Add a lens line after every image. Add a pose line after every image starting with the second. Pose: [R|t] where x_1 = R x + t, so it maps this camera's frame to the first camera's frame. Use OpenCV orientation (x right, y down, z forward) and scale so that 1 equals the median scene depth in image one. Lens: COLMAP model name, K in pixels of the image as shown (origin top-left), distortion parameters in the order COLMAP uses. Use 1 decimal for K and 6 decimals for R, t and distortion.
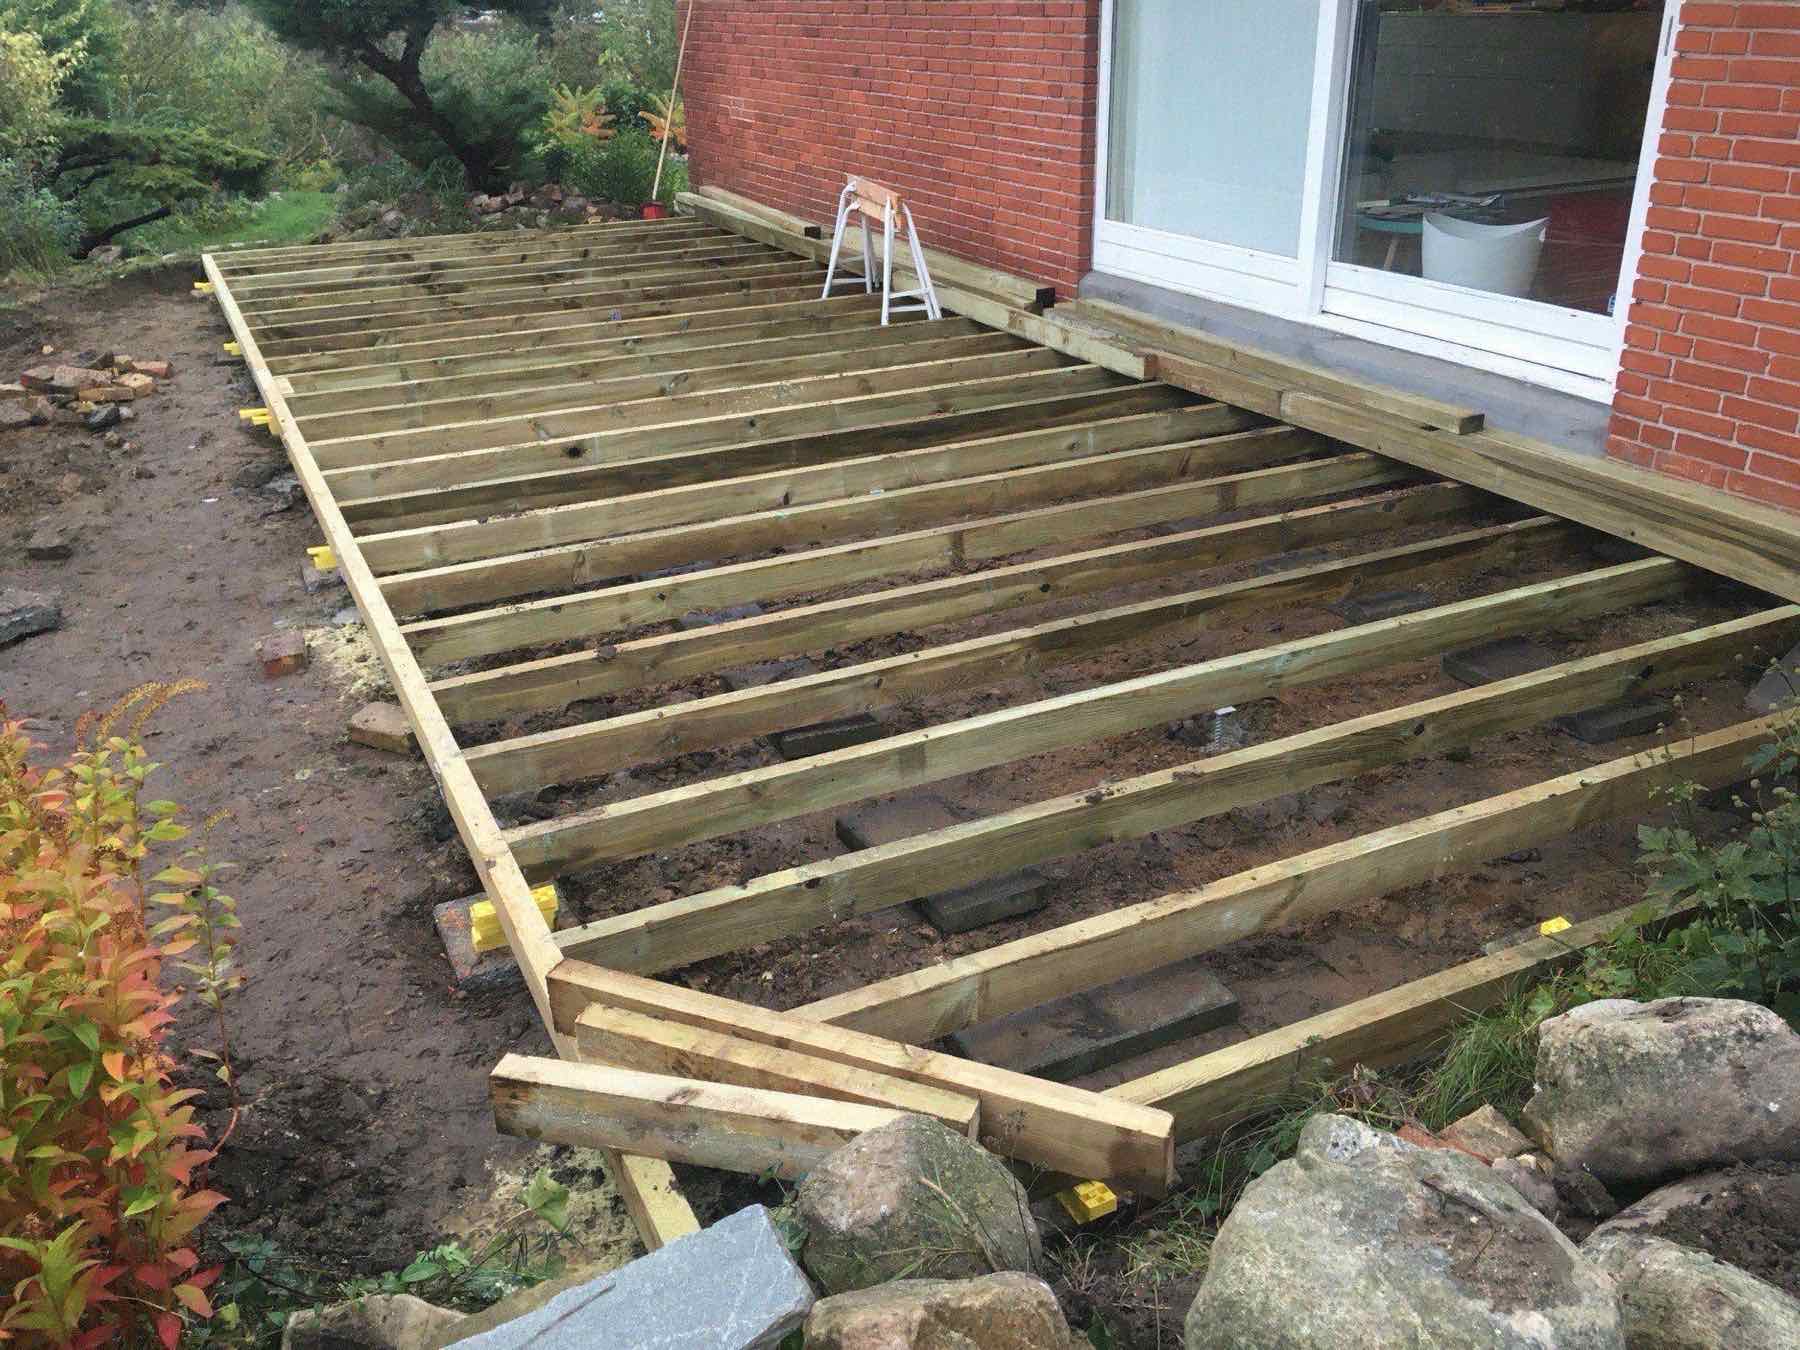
lens RADIAL K [[1502.4, 0, 900.0], [0, 1502.4, 675.0], [0, 0, 1]] dist [0.080392, -0.101194]
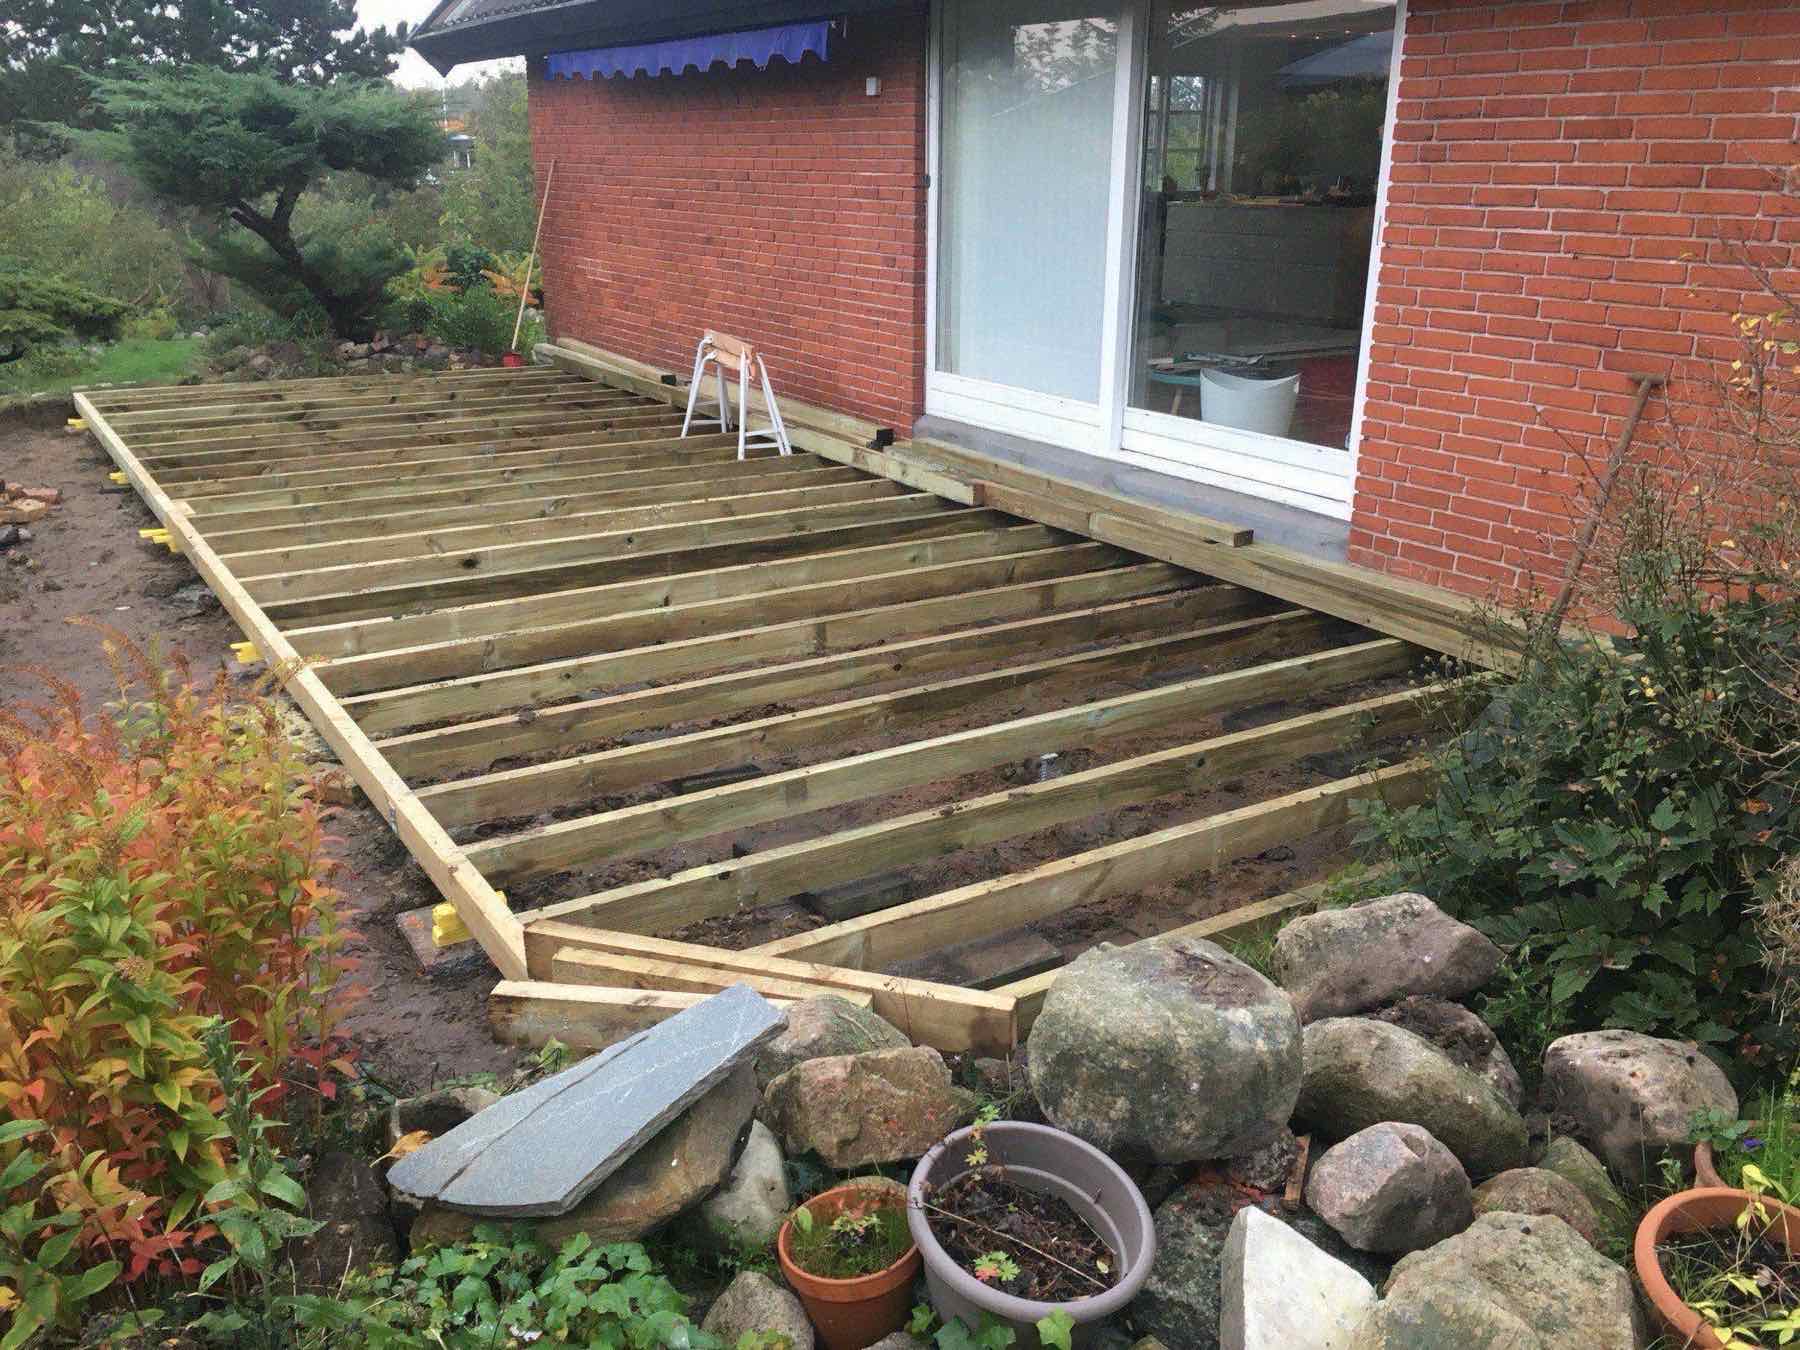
lens RADIAL K [[1502.4, 0, 900.0], [0, 1502.4, 675.0], [0, 0, 1]] dist [0.080392, -0.101194]
pose [[0.993667, -0.007983, 0.112081, -0.029691], [0.019034, 0.995016, -0.097879, 0.055993], [-0.110741, 0.099392, 0.988867, -0.145569]]
